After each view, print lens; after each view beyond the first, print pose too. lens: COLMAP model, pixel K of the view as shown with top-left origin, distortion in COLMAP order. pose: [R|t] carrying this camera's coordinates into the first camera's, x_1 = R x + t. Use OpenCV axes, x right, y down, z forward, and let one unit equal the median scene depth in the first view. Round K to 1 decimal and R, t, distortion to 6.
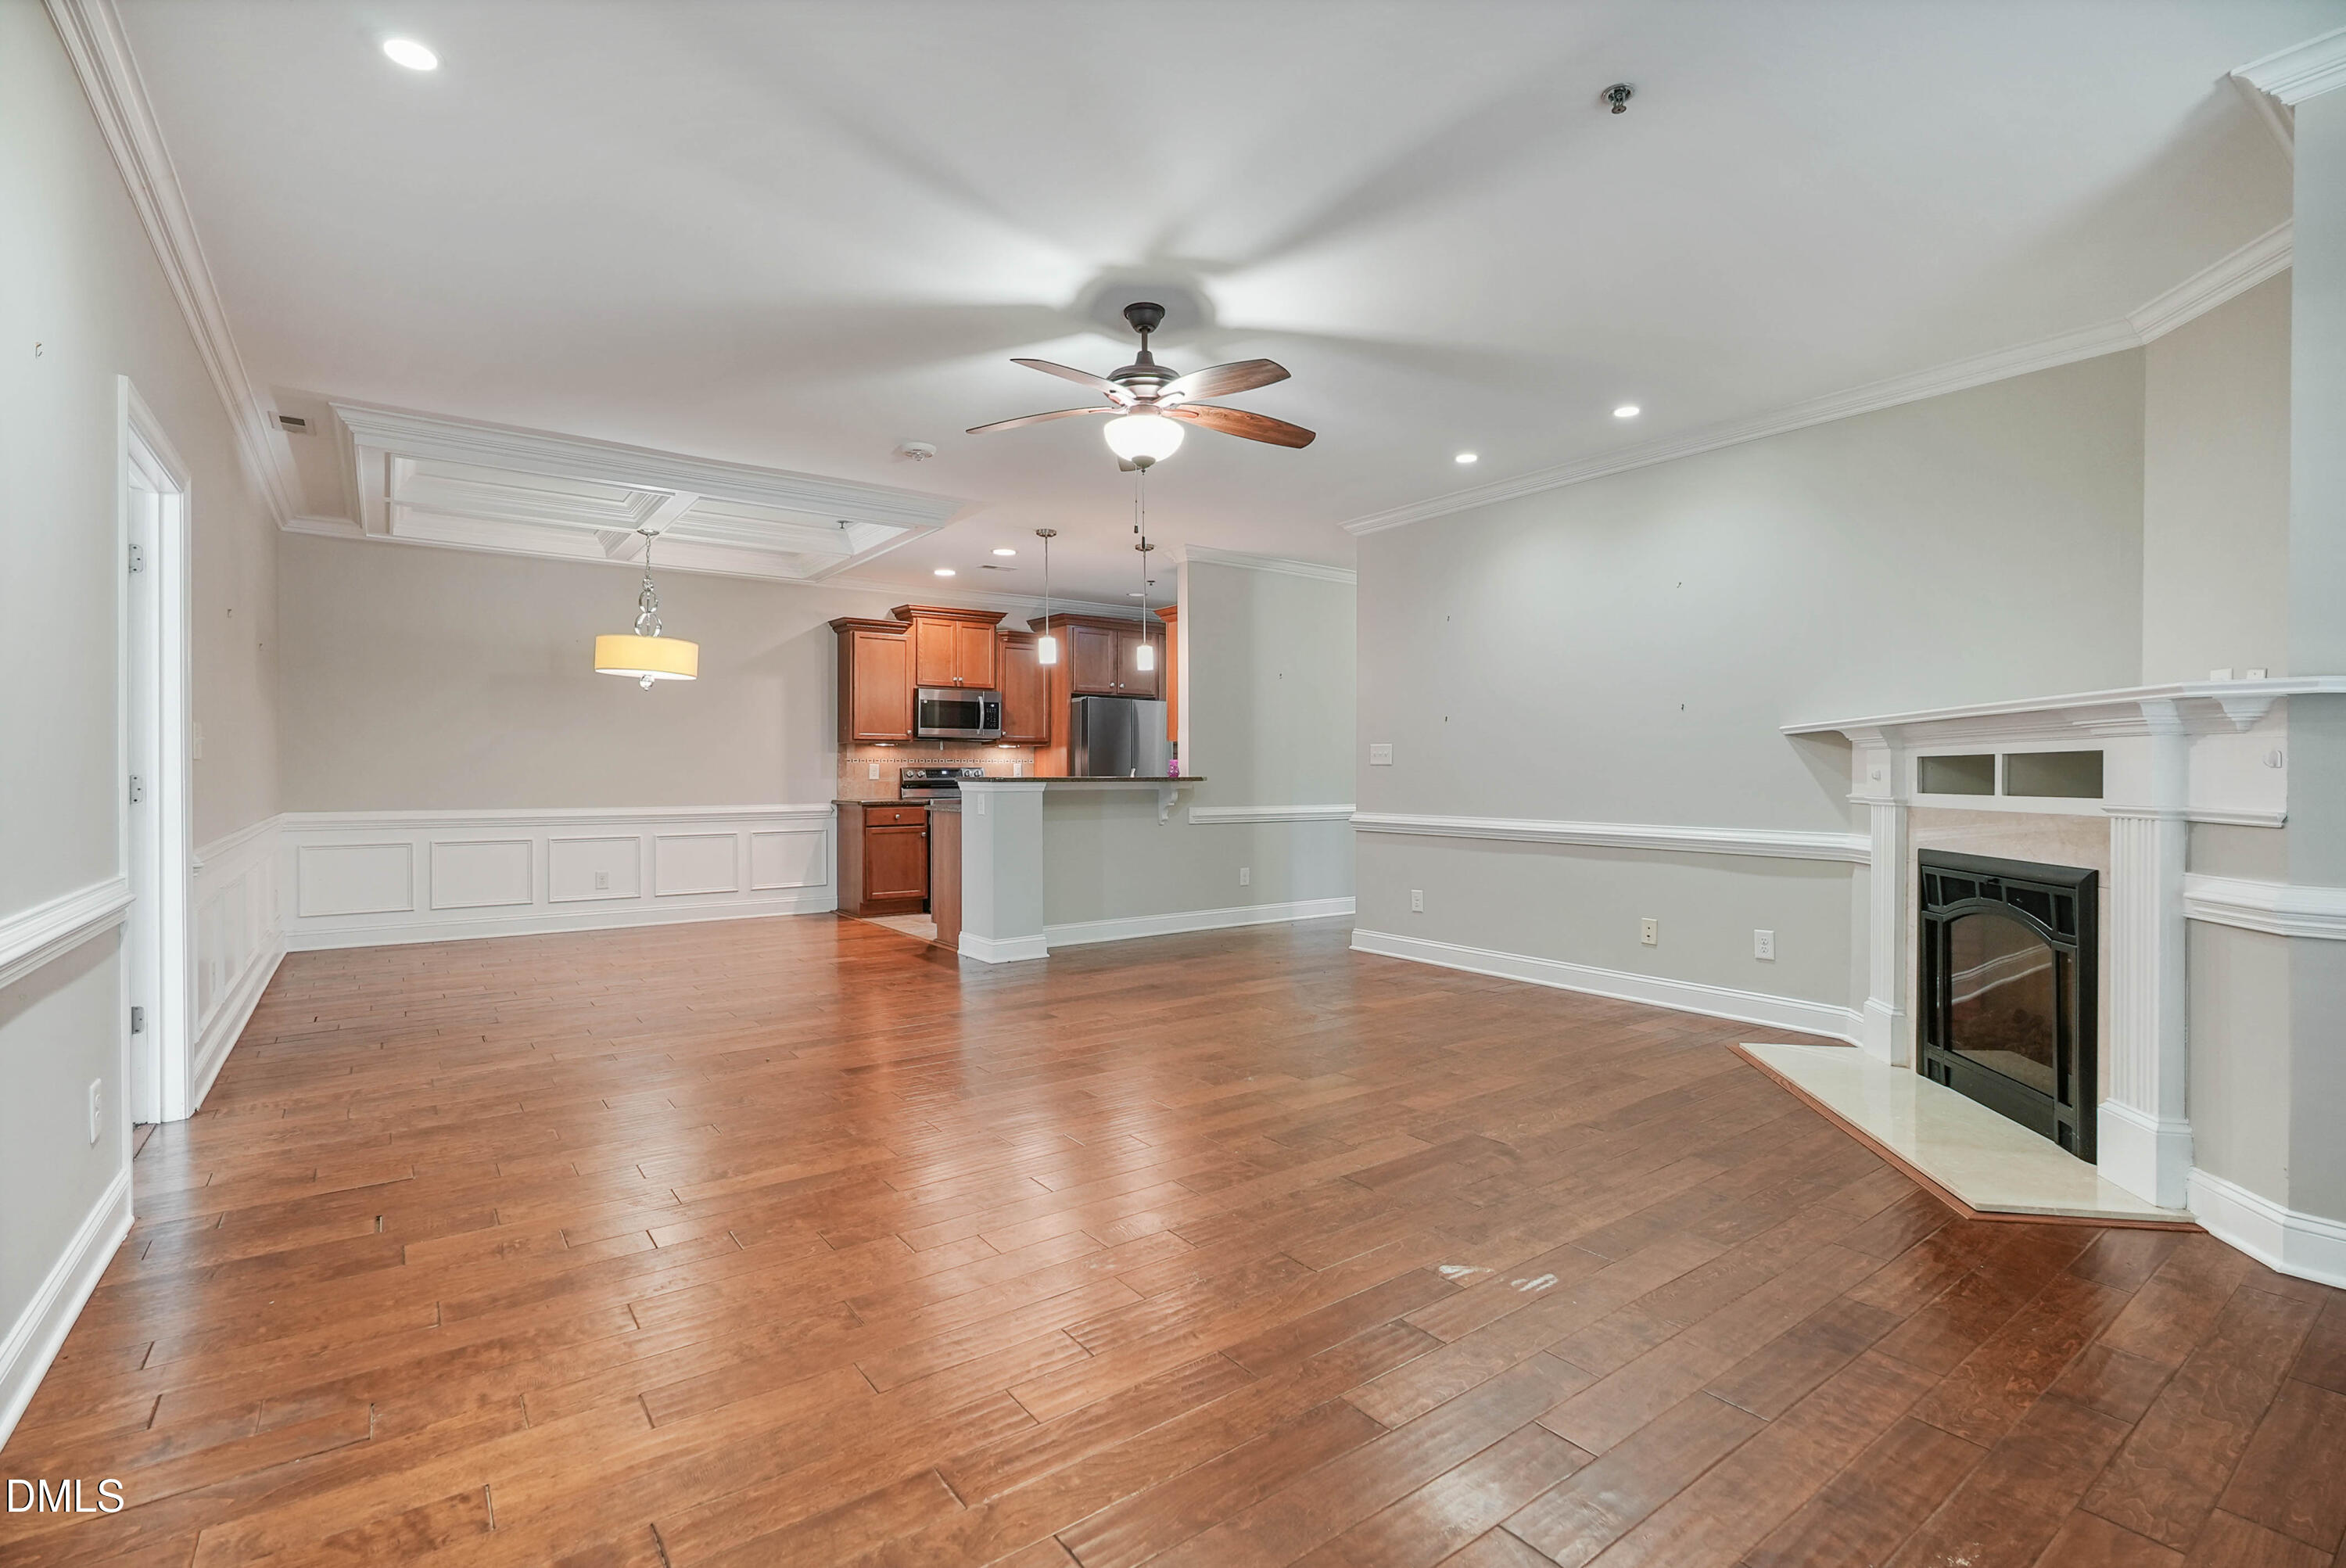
lens RADIAL K [[1071.1, 0, 1174.8], [0, 1071.1, 788.1], [0, 0, 1]] dist [-0.015403, -0.000194]
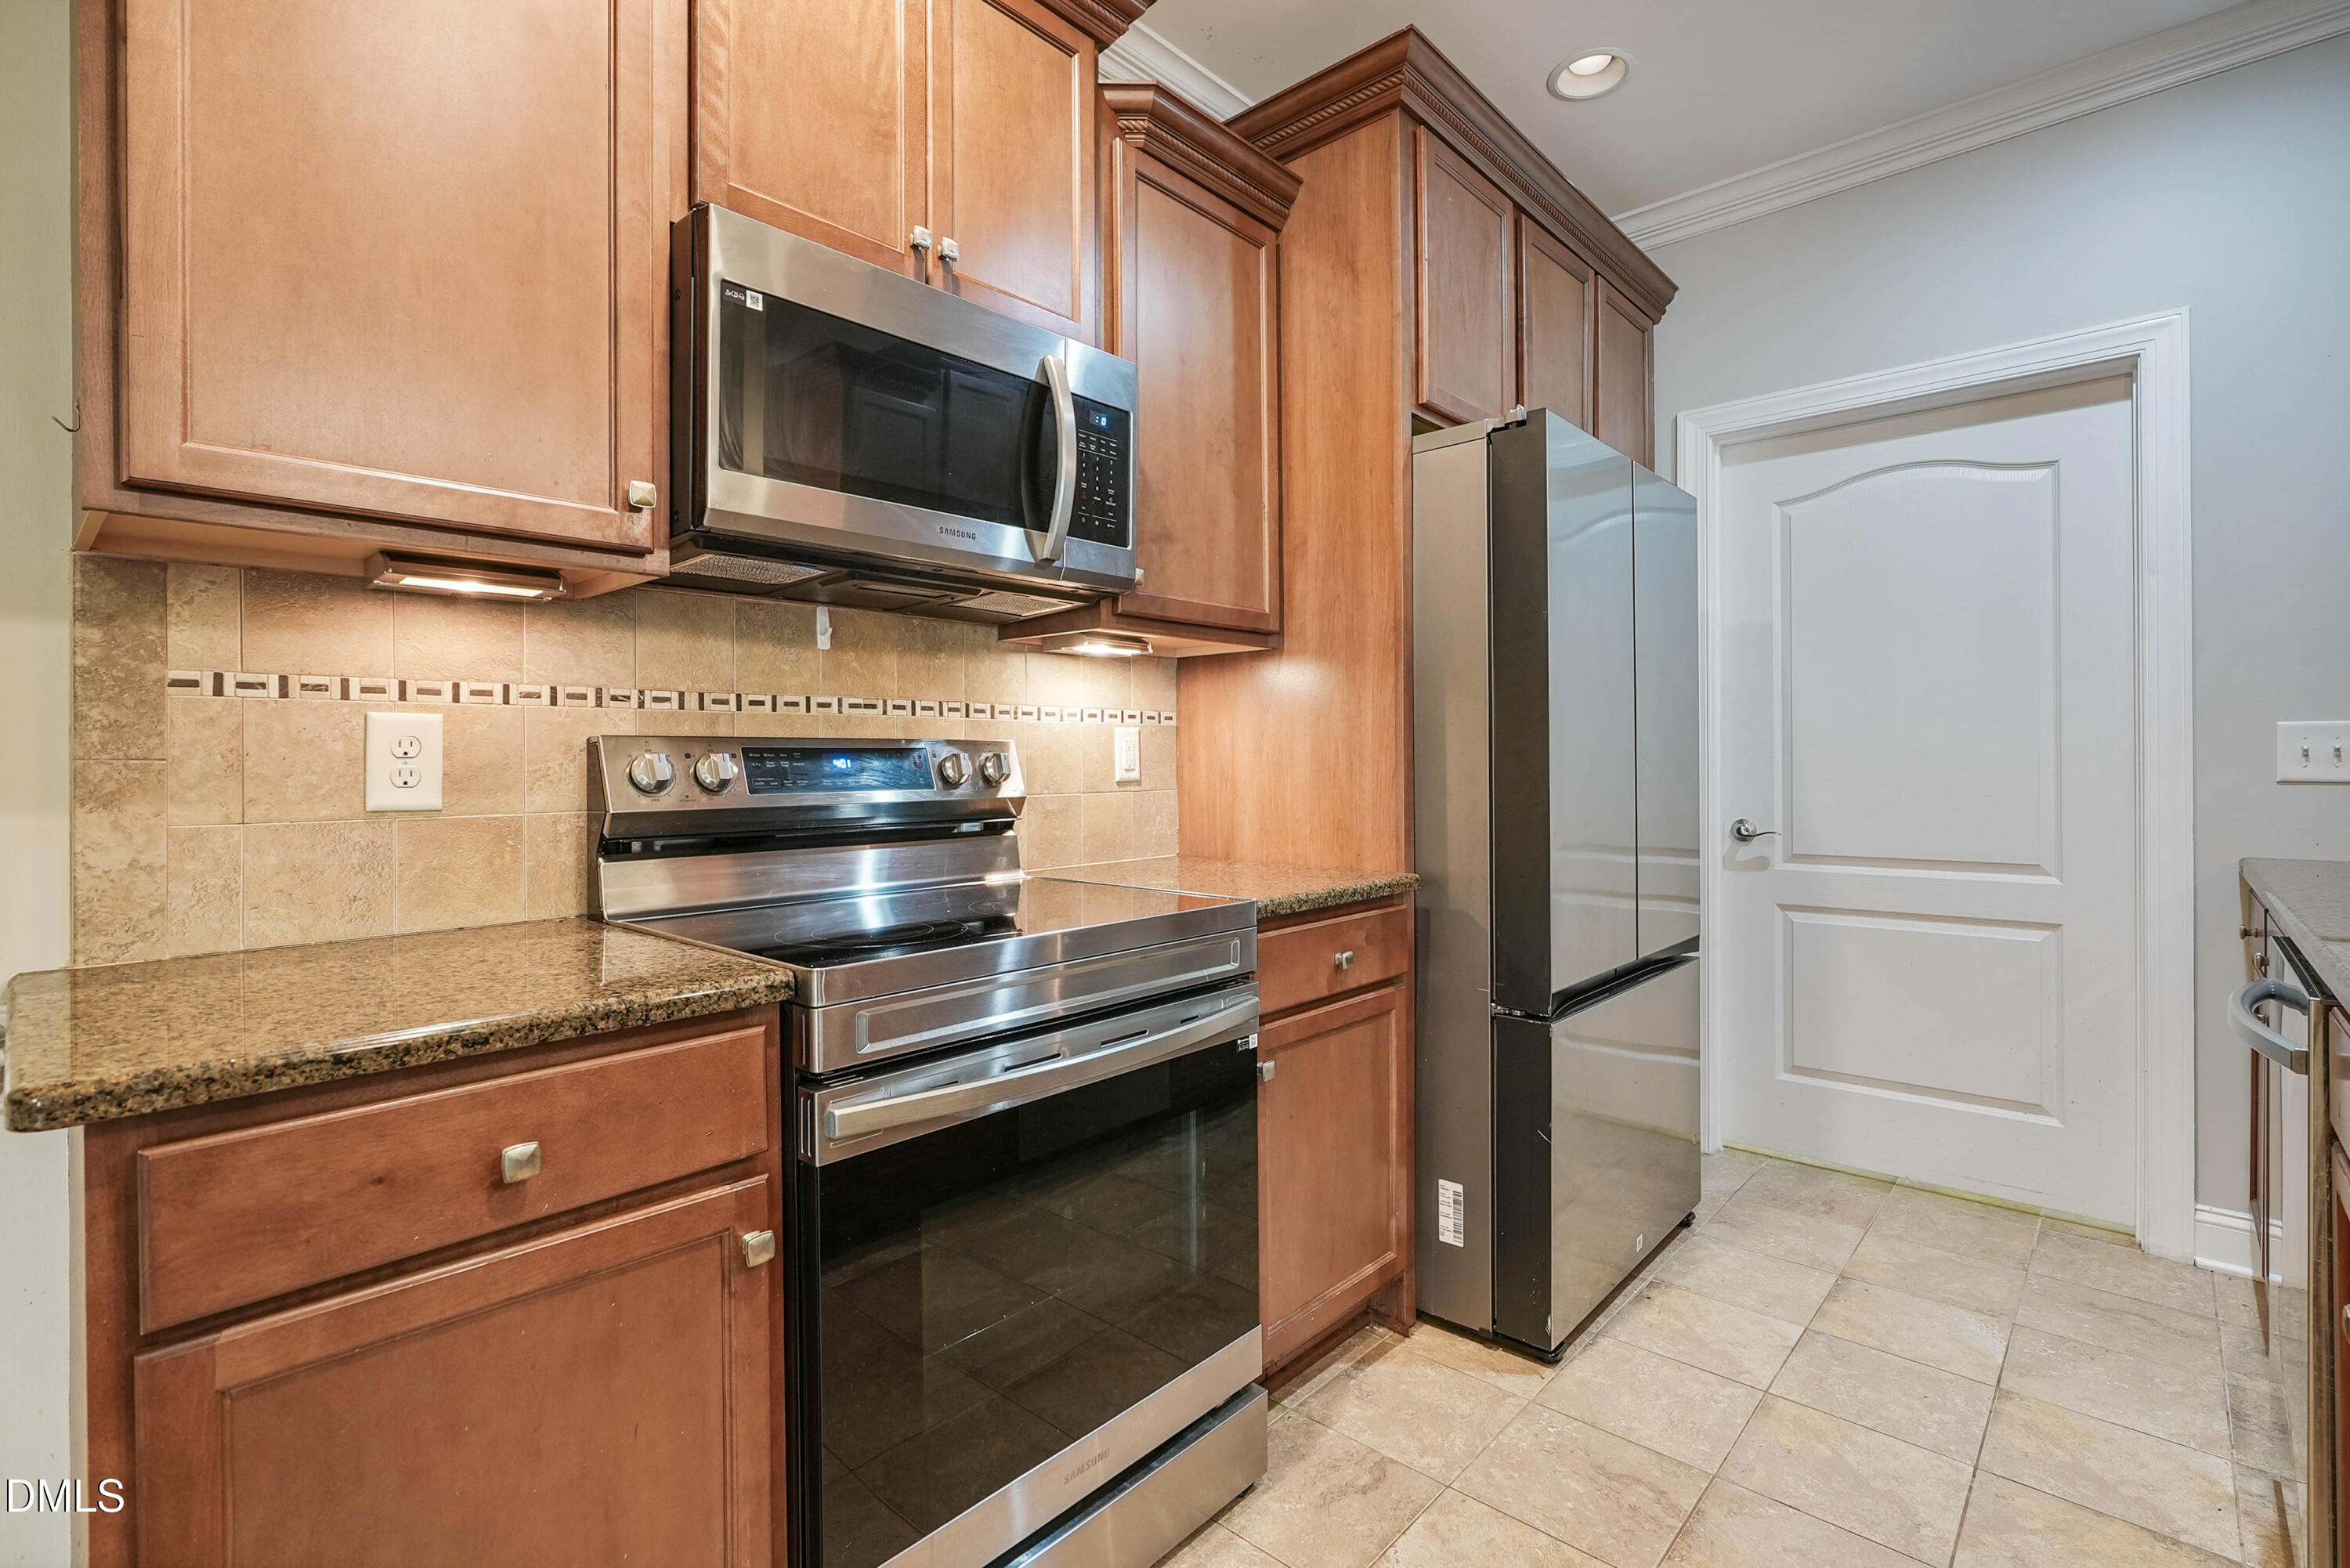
lens RADIAL K [[1072.9, 0, 1180.7], [0, 1072.9, 768.3], [0, 0, 1]] dist [-0.015403, -0.000194]
pose [[0.980014, -0.006800, 0.198811, -0.200551], [0.006775, 0.999977, 0.000805, -0.013516], [-0.198812, 0.000558, 0.980038, 0.822782]]
